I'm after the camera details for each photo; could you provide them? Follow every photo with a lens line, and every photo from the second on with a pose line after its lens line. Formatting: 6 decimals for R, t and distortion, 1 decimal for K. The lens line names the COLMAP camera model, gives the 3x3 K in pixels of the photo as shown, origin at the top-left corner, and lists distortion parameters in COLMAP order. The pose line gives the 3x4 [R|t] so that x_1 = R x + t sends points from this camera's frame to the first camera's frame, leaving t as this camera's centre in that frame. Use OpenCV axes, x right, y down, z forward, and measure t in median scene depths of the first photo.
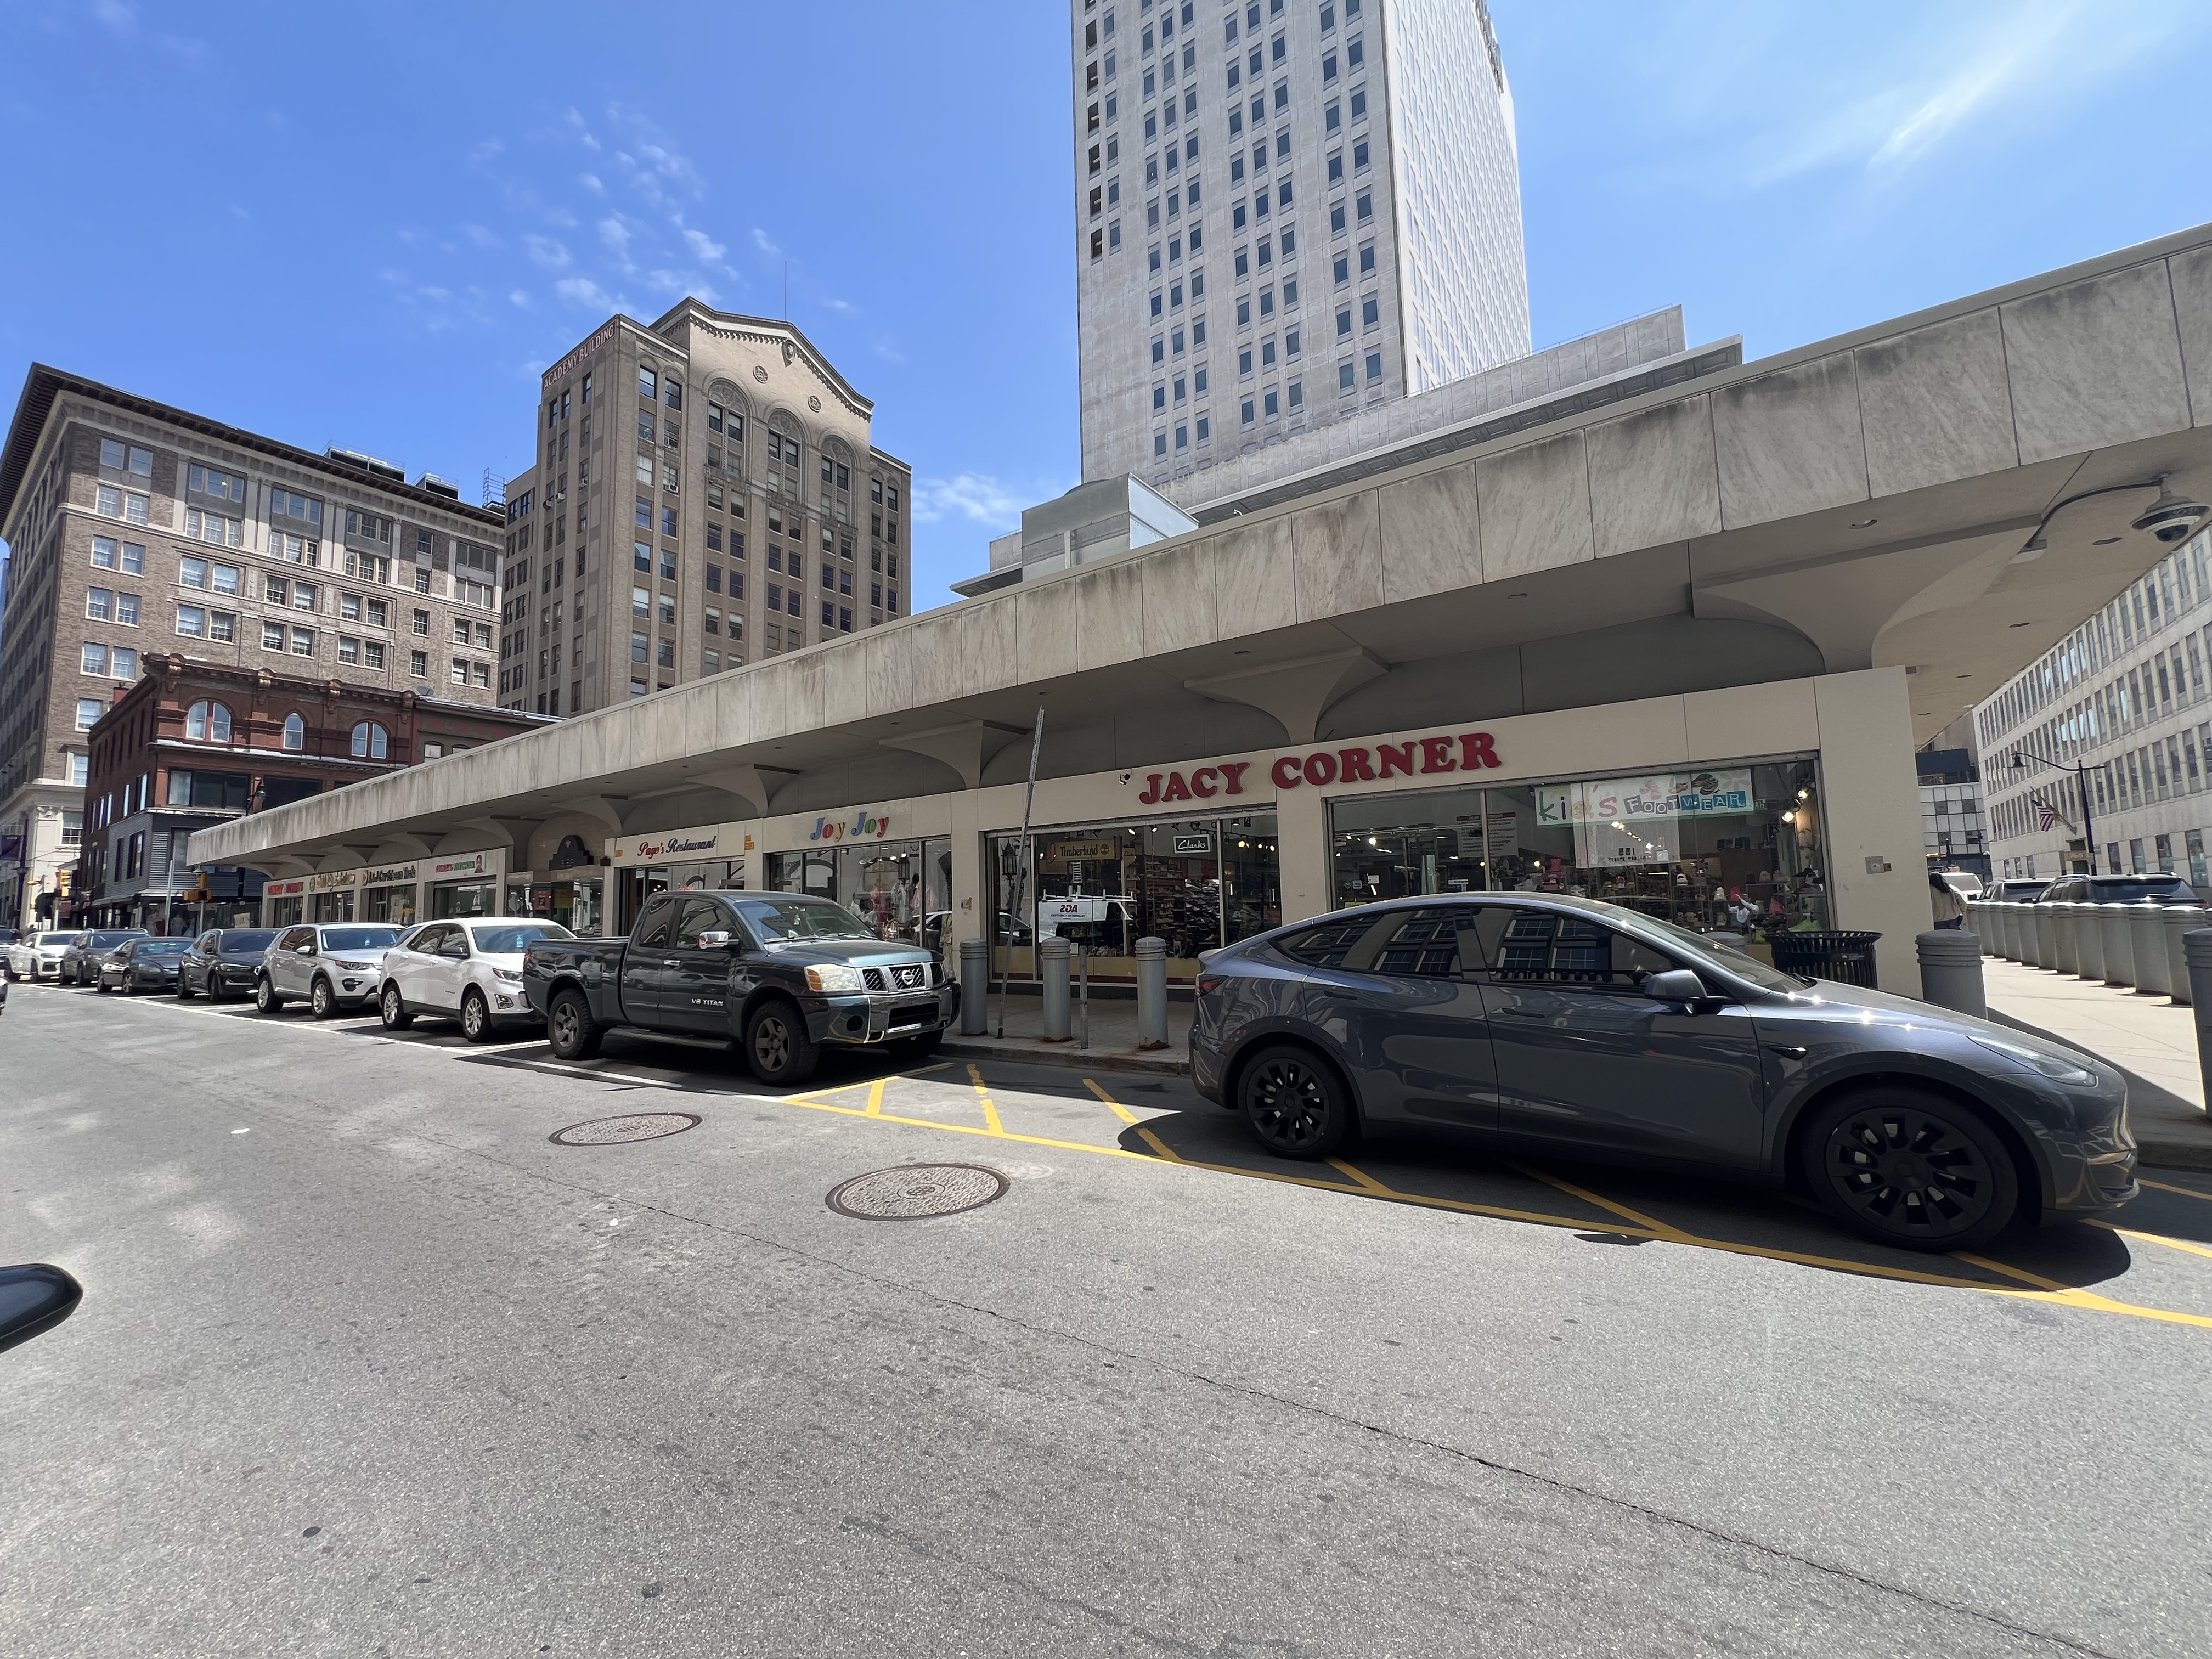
lens RADIAL K [[891.1, 0, 1113.4], [0, 891.1, 834.2], [0, 0, 1]] dist [-0.001606, 0.000721]
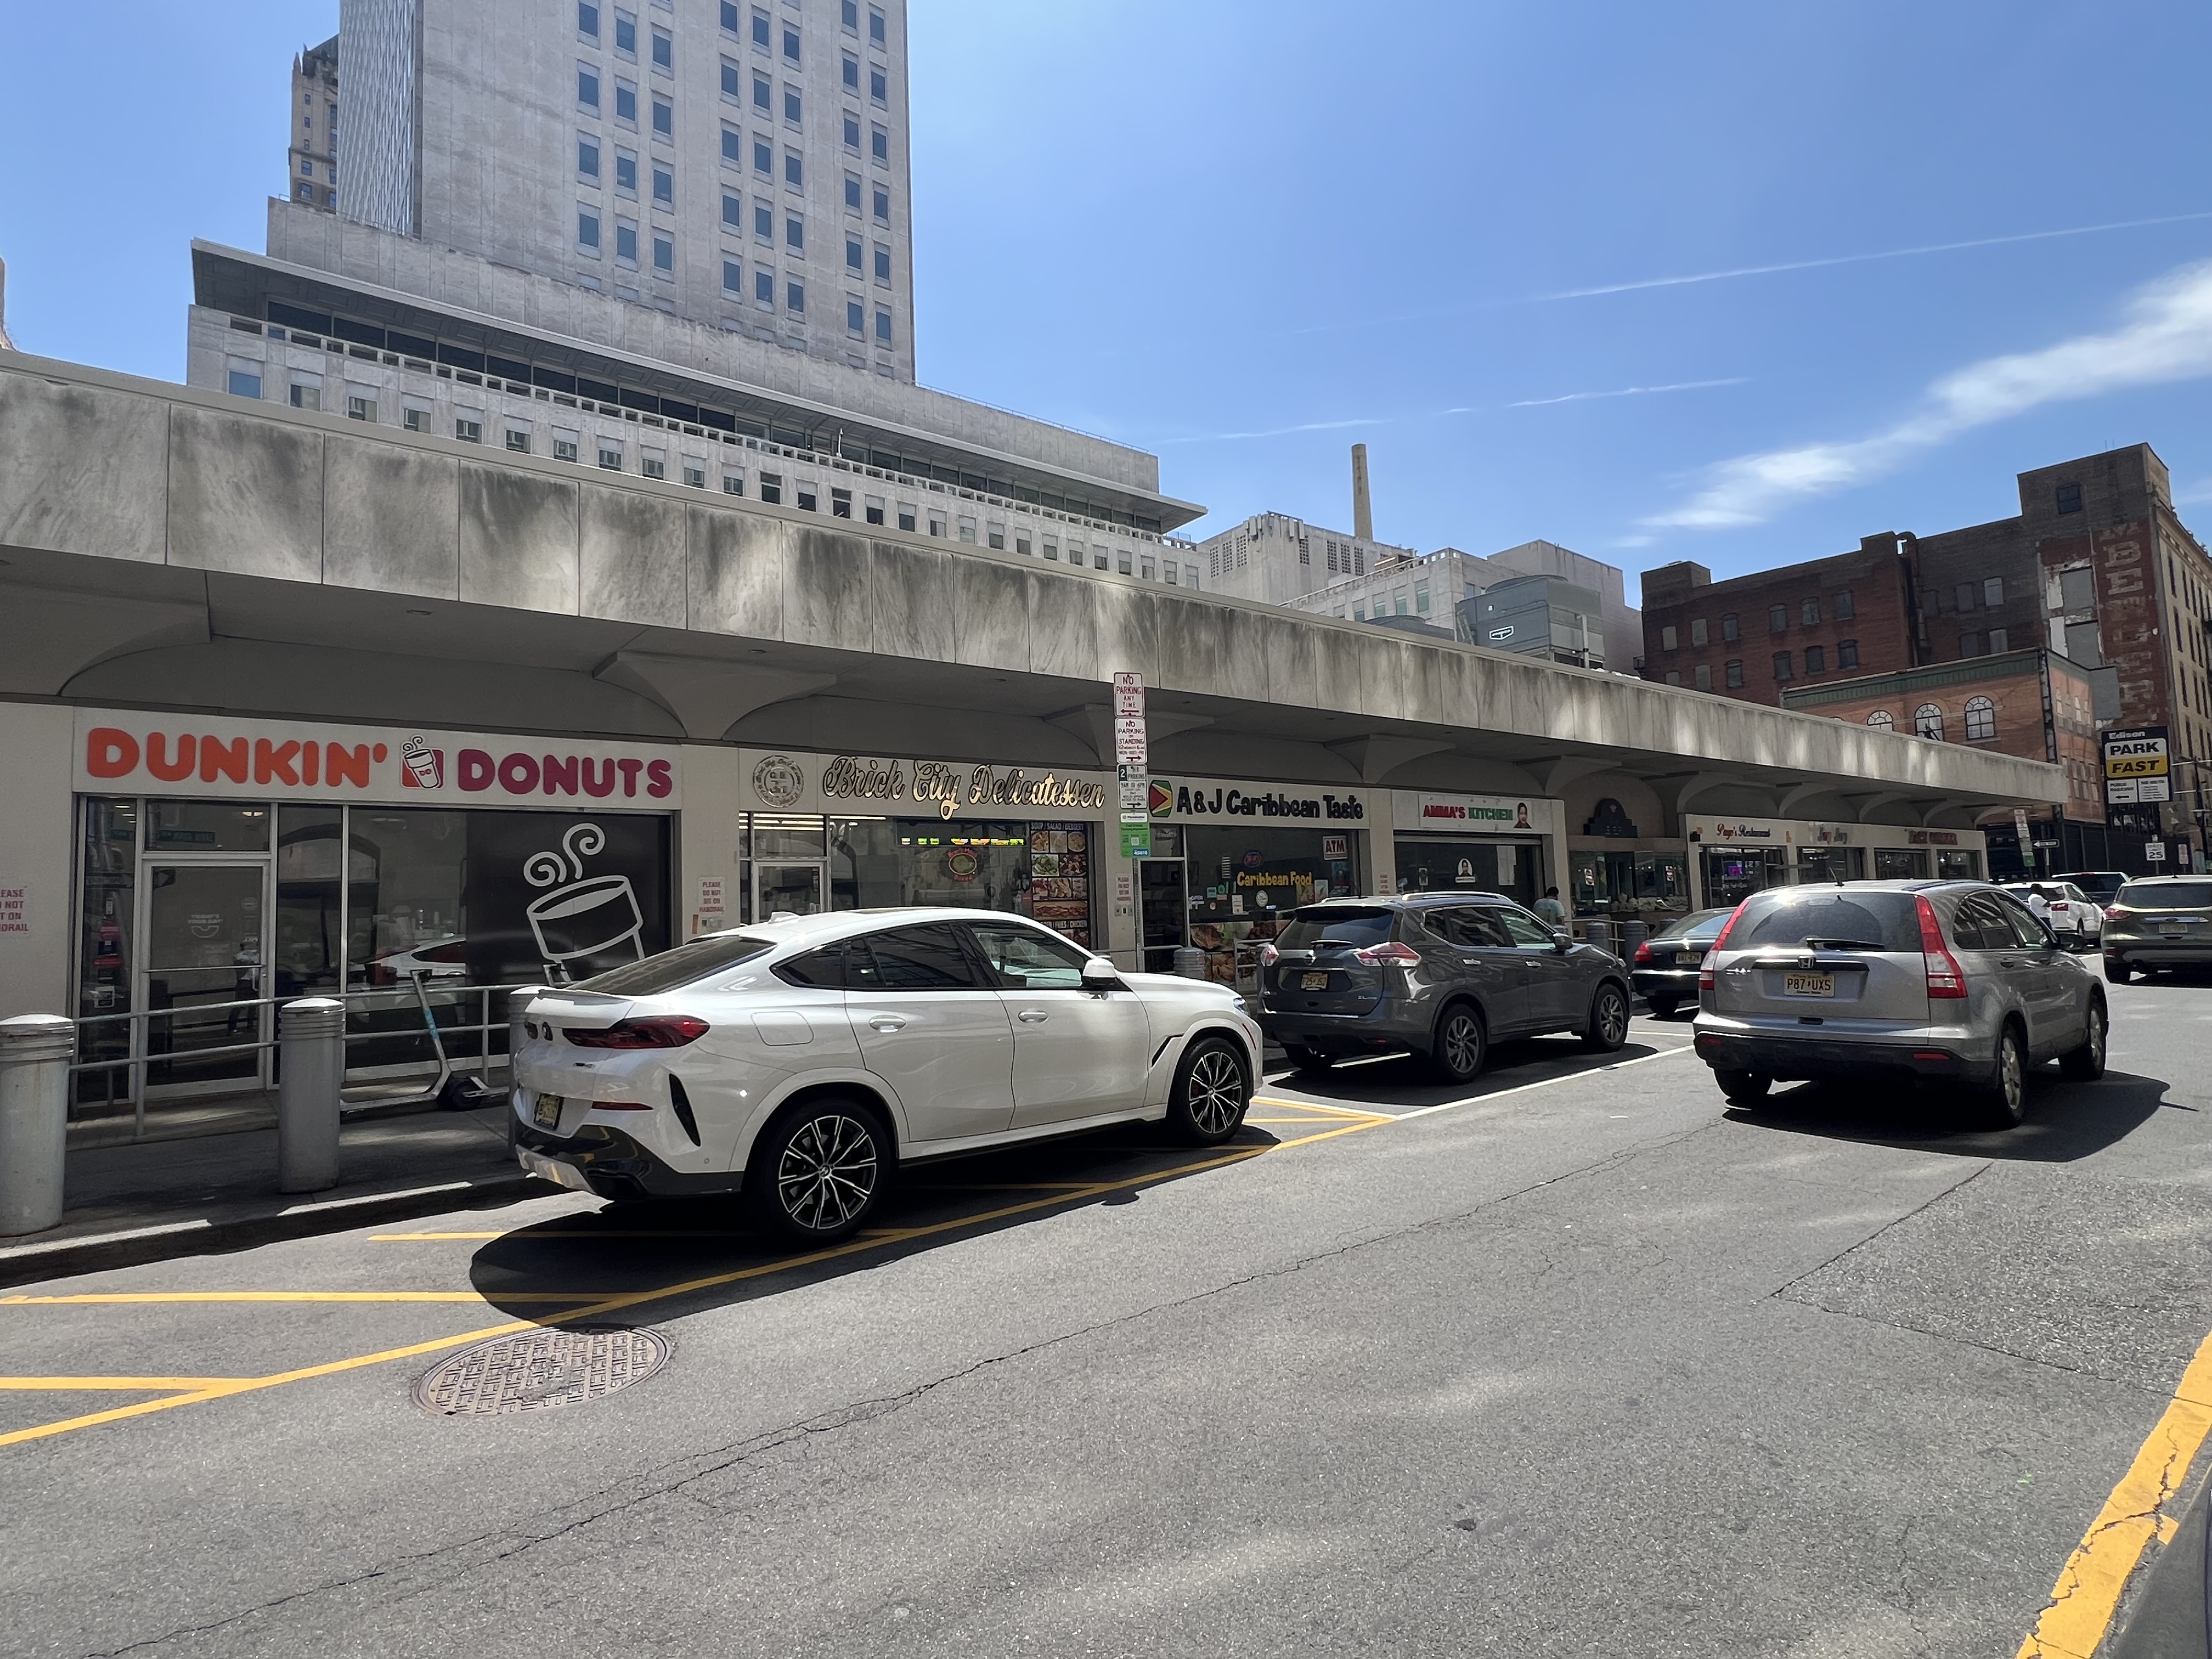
lens RADIAL K [[1114.7, 0, 1100.6], [0, 1114.7, 833.6], [0, 0, 1]] dist [-0.001094, 0.000416]
pose [[0.302928, 0.082677, 0.949421, -1.626649], [-0.055715, 0.996062, -0.068962, 0.125047], [-0.951384, -0.032007, 0.306341, 1.041850]]
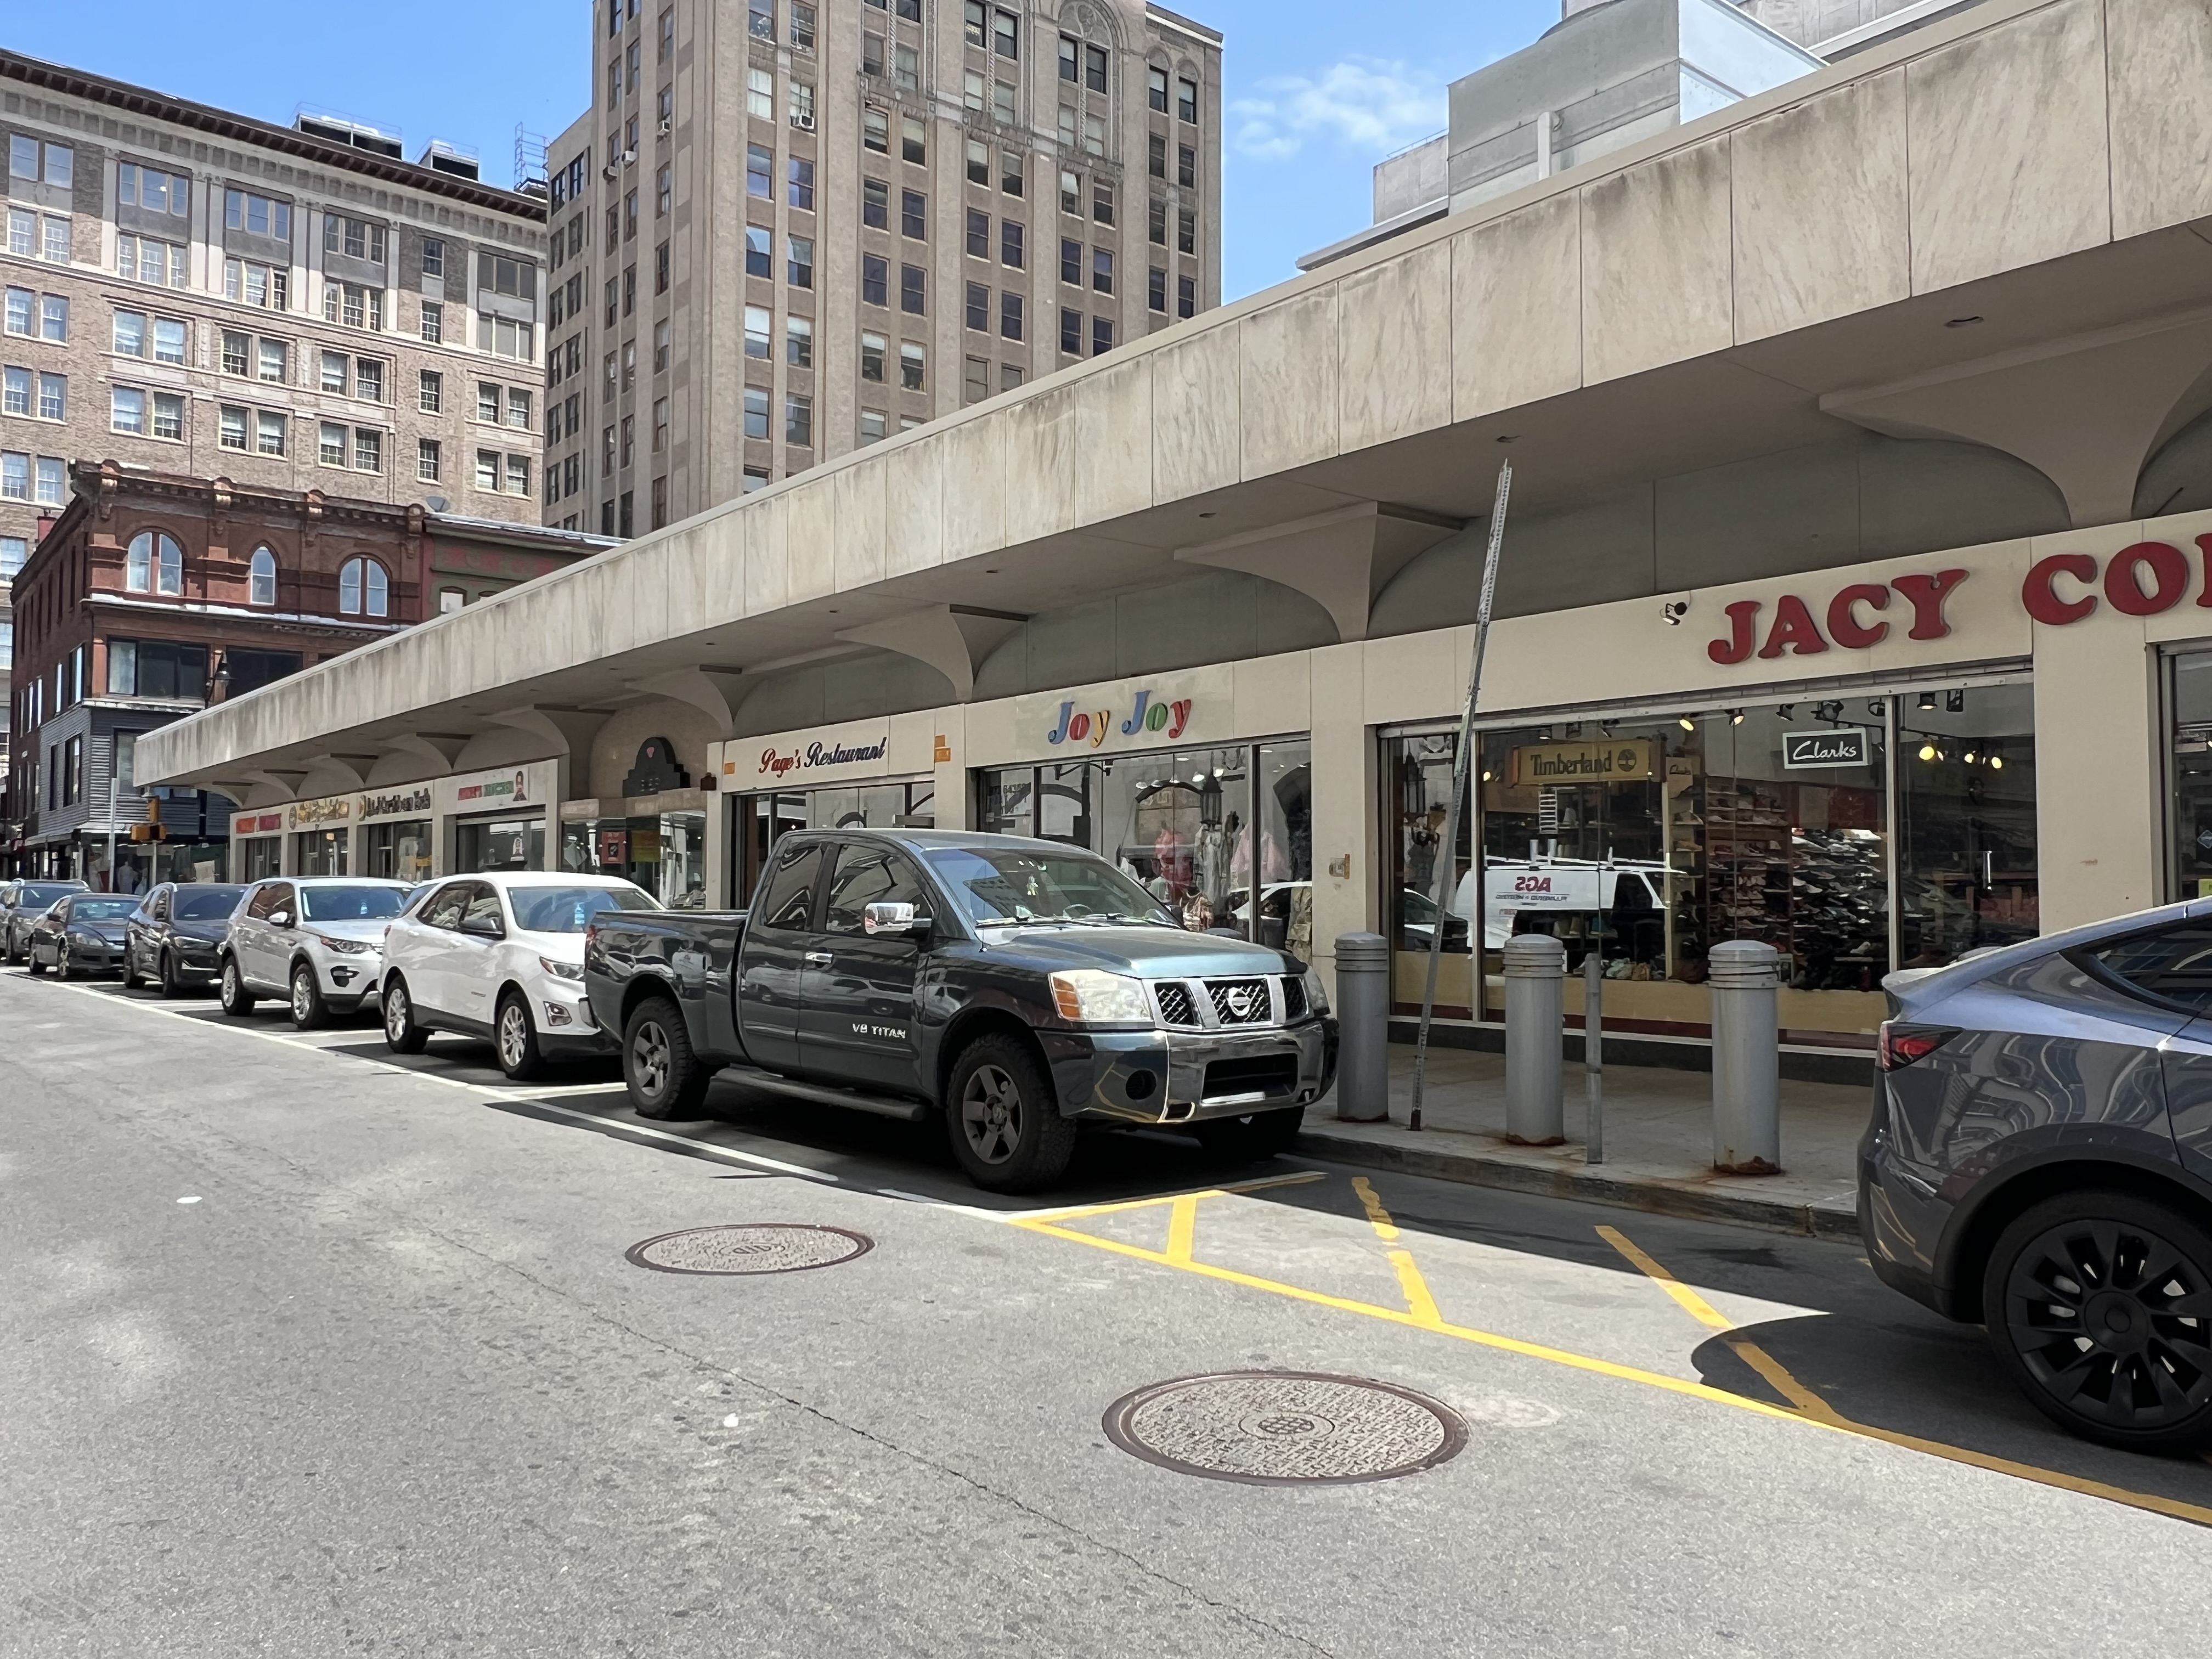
lens RADIAL K [[1659.6, 0, 1107.8], [0, 1659.6, 847.7], [0, 0, 1]] dist [0.064400, -0.074755]
pose [[0.960173, 0.019526, -0.278722, -0.014803], [-0.002603, 0.998137, 0.060957, 0.005442], [0.279393, -0.057804, 0.958435, 0.024925]]
